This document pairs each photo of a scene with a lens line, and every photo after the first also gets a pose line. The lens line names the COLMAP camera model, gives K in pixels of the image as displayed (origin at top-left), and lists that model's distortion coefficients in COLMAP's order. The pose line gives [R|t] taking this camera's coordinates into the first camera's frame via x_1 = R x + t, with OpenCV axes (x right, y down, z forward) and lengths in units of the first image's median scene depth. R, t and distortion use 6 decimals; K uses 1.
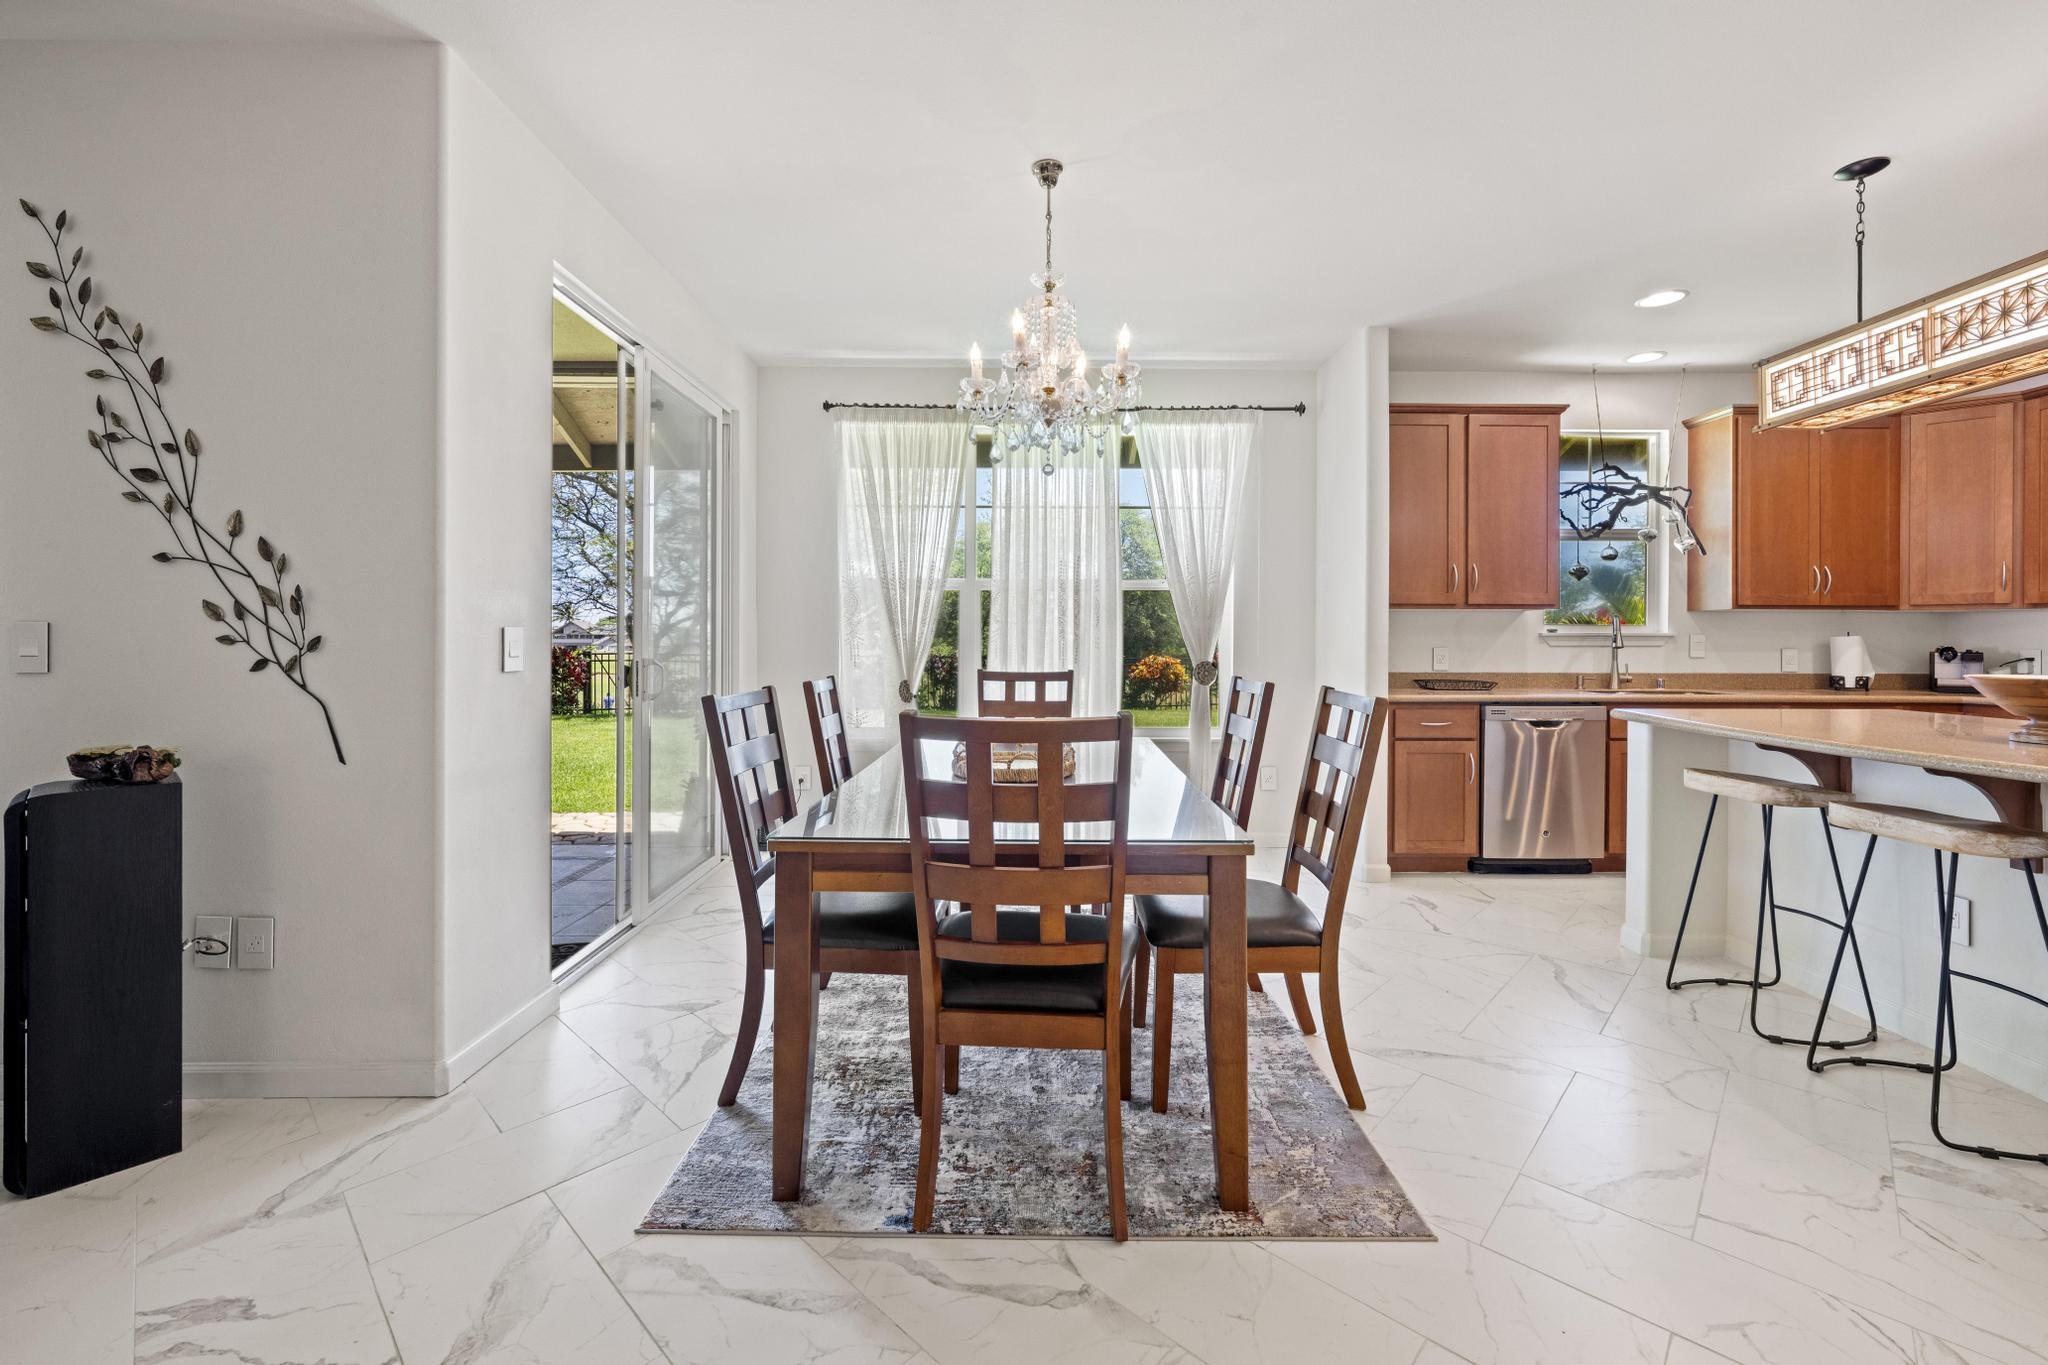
lens RADIAL K [[836.6, 0, 1022.0], [0, 836.6, 642.7], [0, 0, 1]] dist [-0.003044, 0.000332]
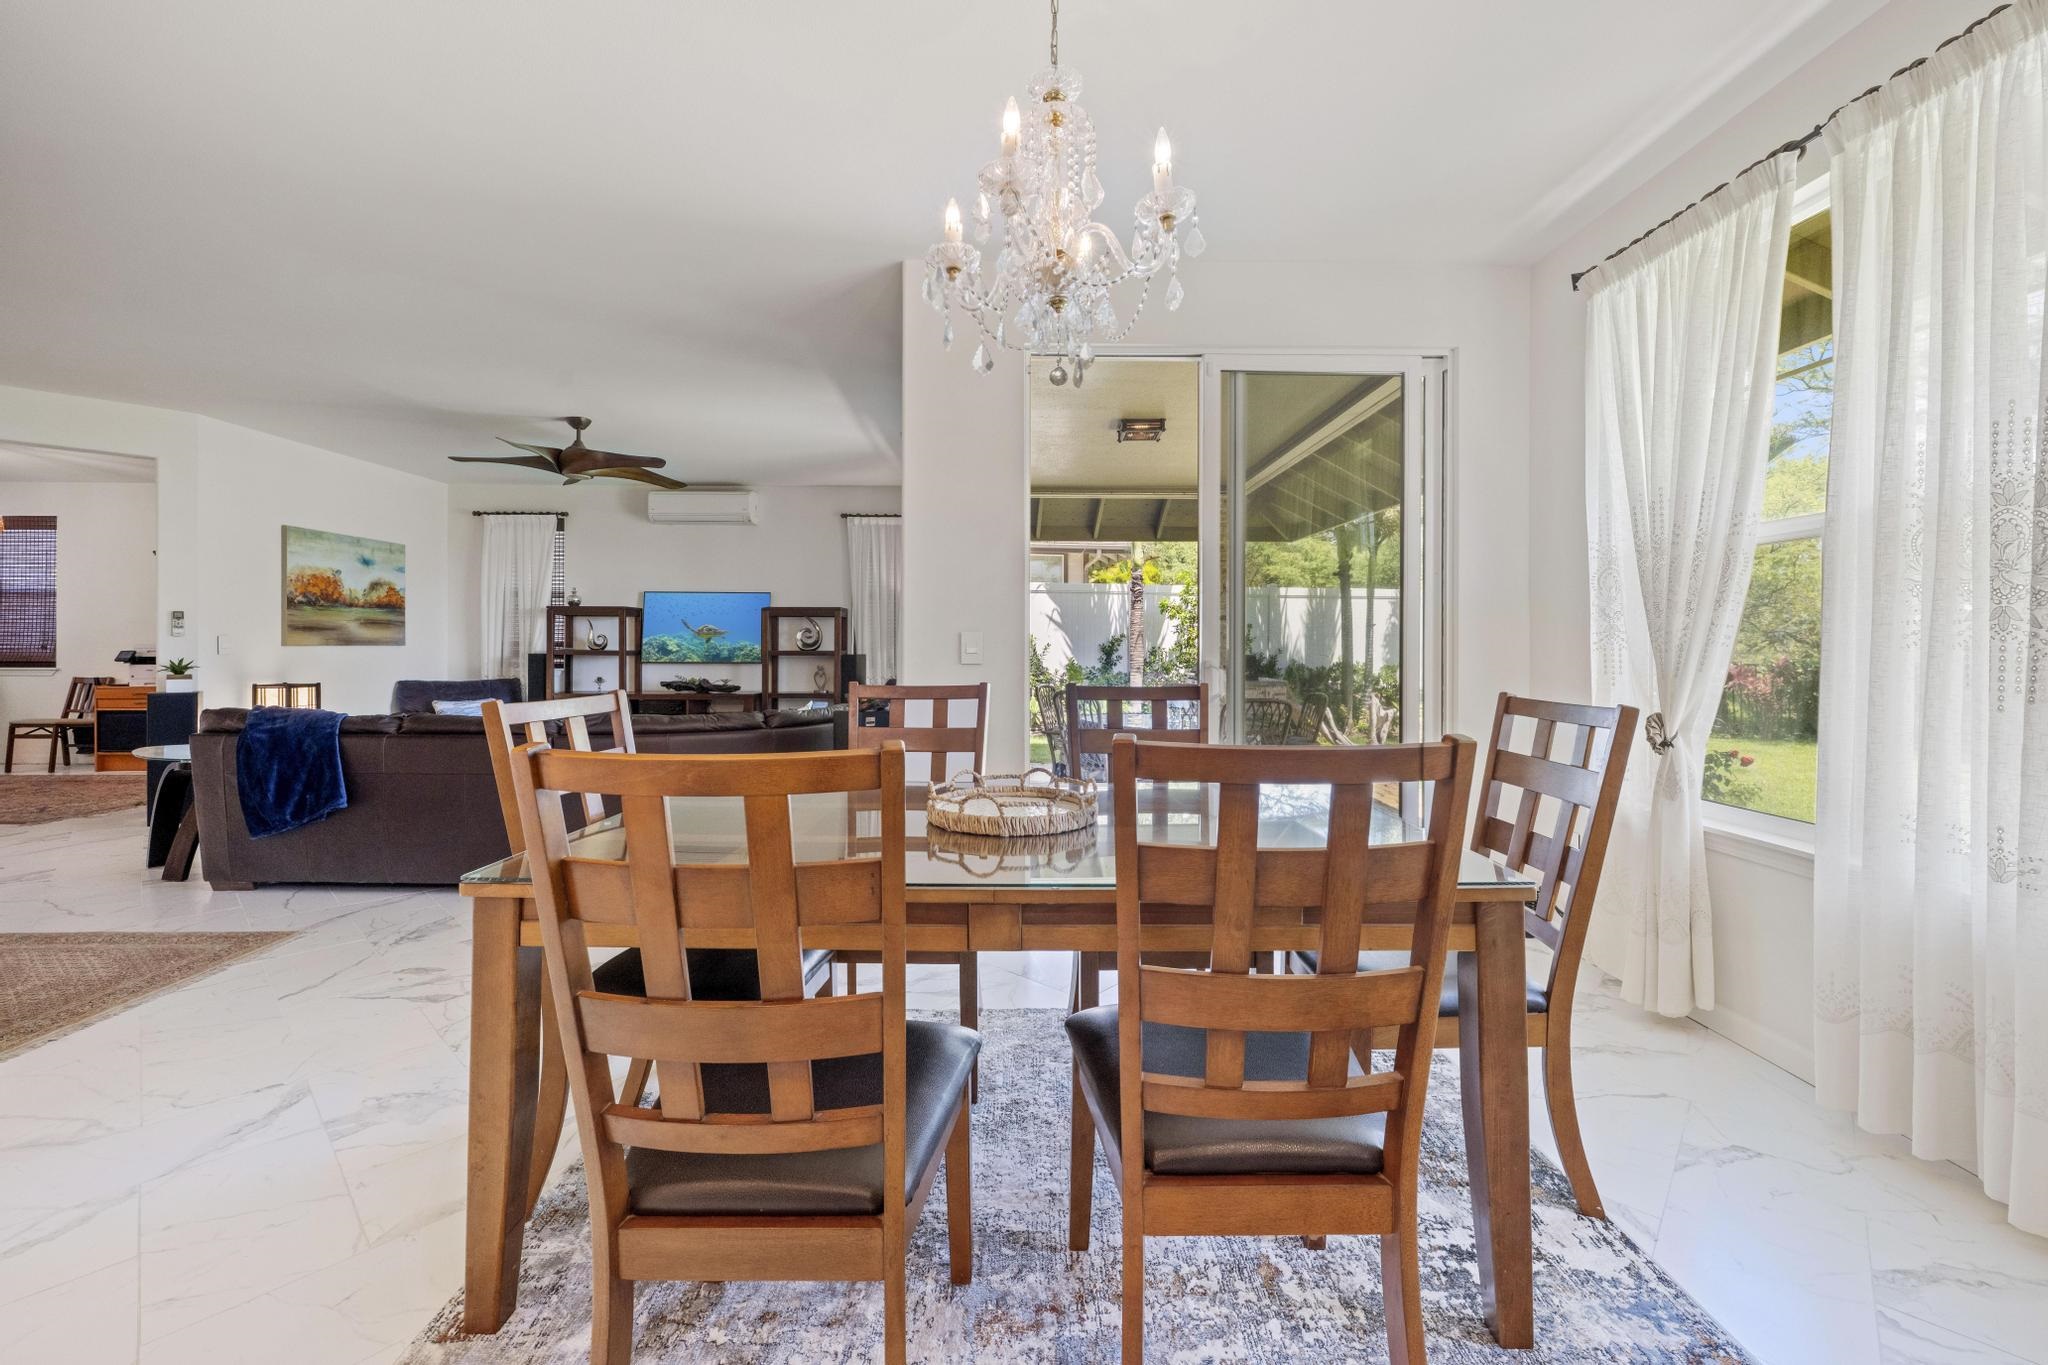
lens RADIAL K [[829.8, 0, 1029.4], [0, 829.8, 658.9], [0, 0, 1]] dist [-0.002183, -0.000373]
pose [[0.012919, 0.009308, -0.999873, 0.423400], [-0.009722, 0.999911, 0.009182, 0.006890], [0.999869, 0.009602, 0.013008, 0.593544]]
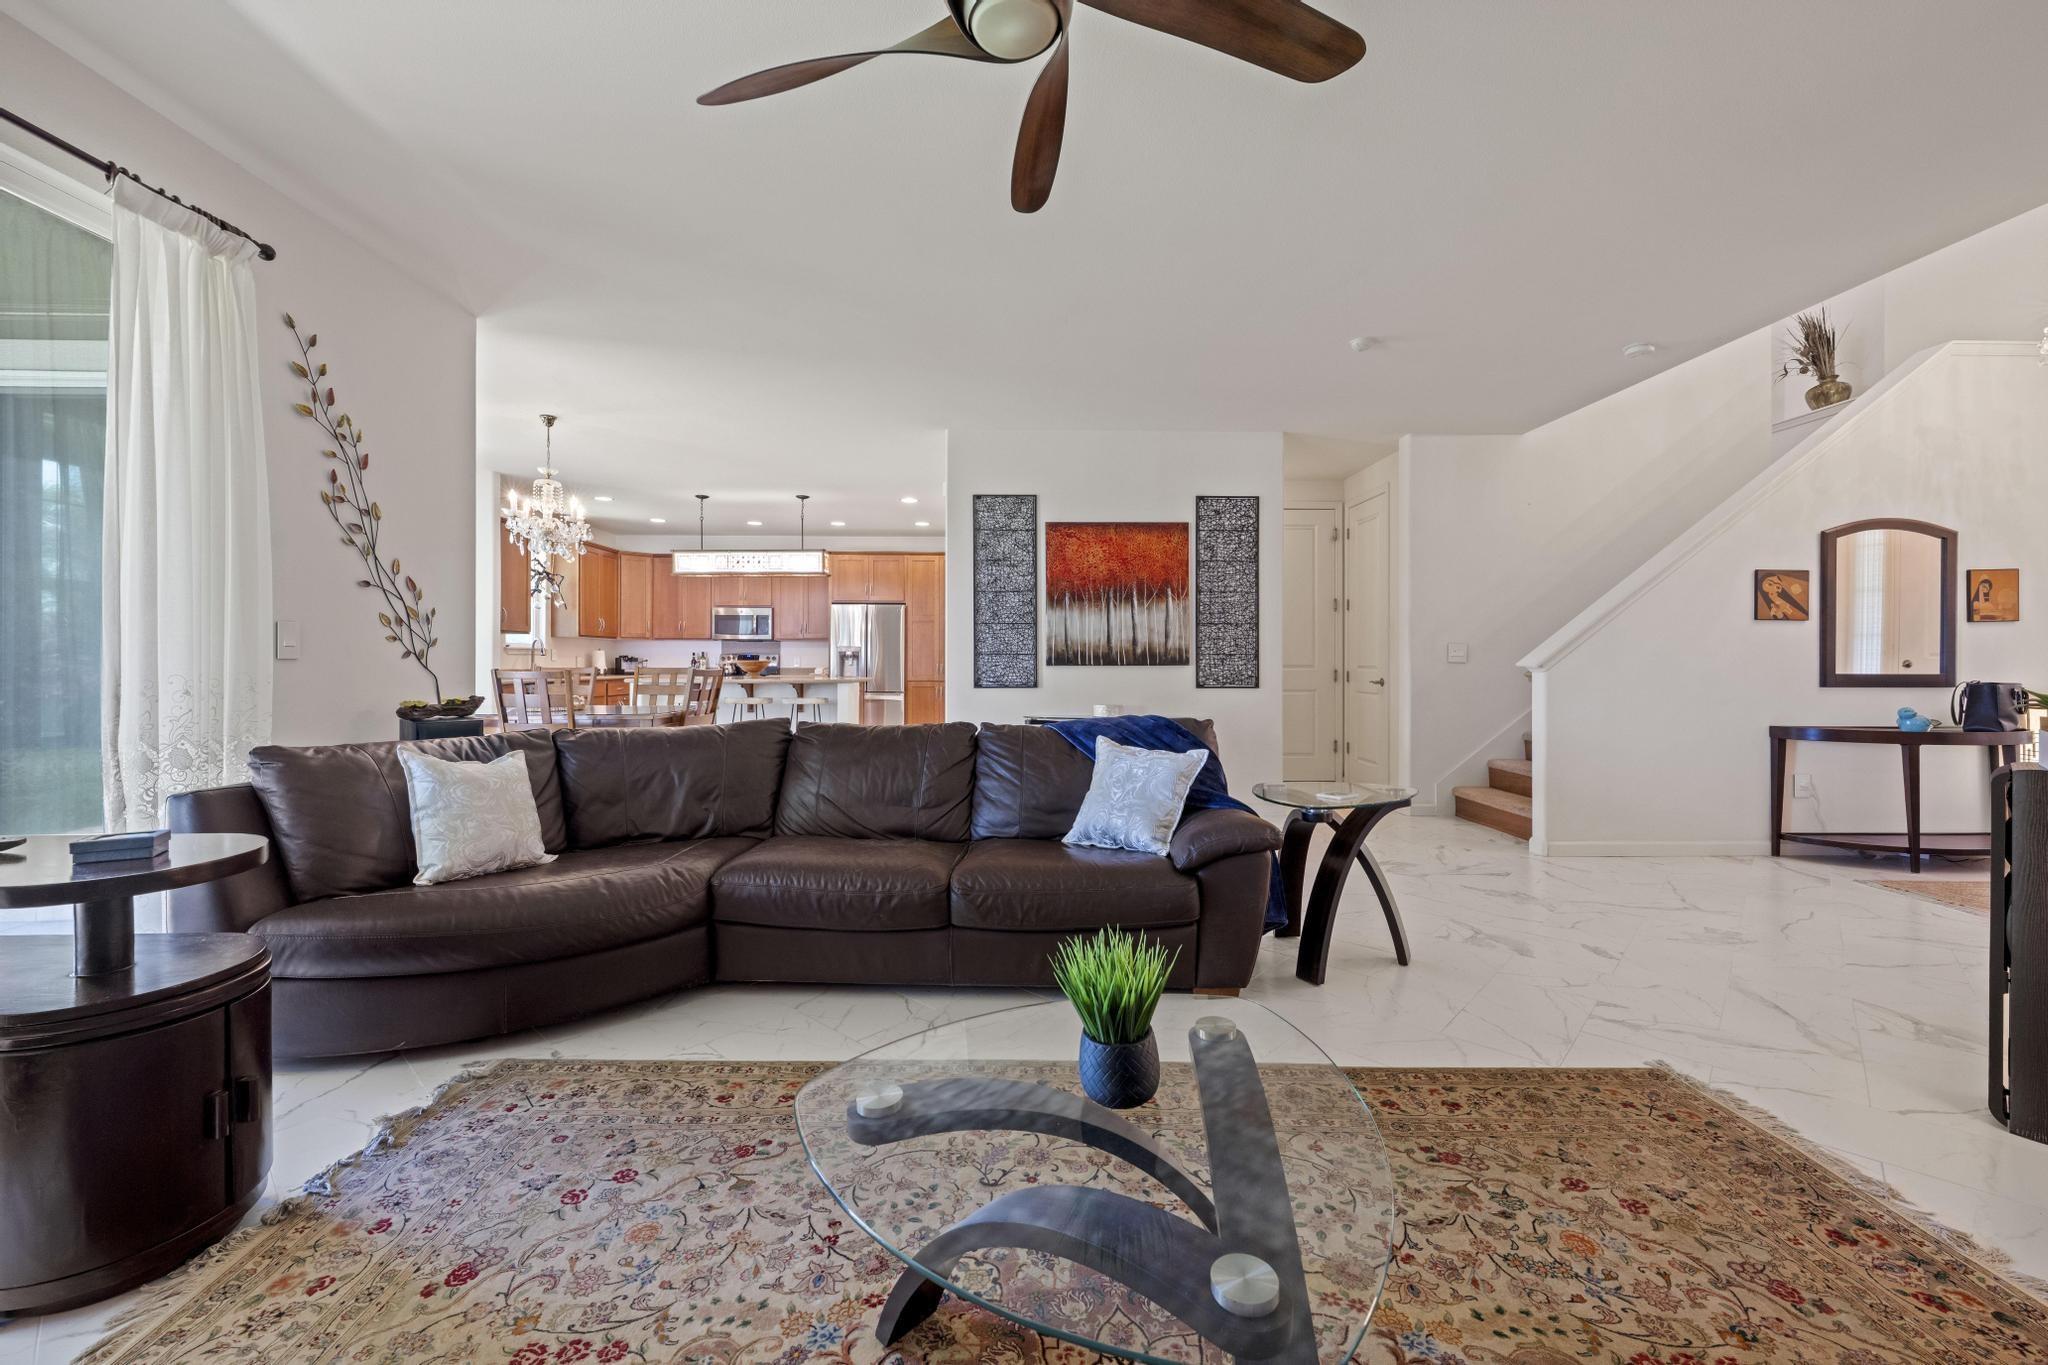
lens RADIAL K [[829.8, 0, 1029.4], [0, 829.8, 658.9], [0, 0, 1]] dist [-0.002183, -0.000373]
pose [[-0.013448, 0.000414, 0.999909, -1.240431], [0.003231, 0.999995, -0.000371, 0.019433], [-0.999904, 0.003225, -0.013449, -0.095694]]
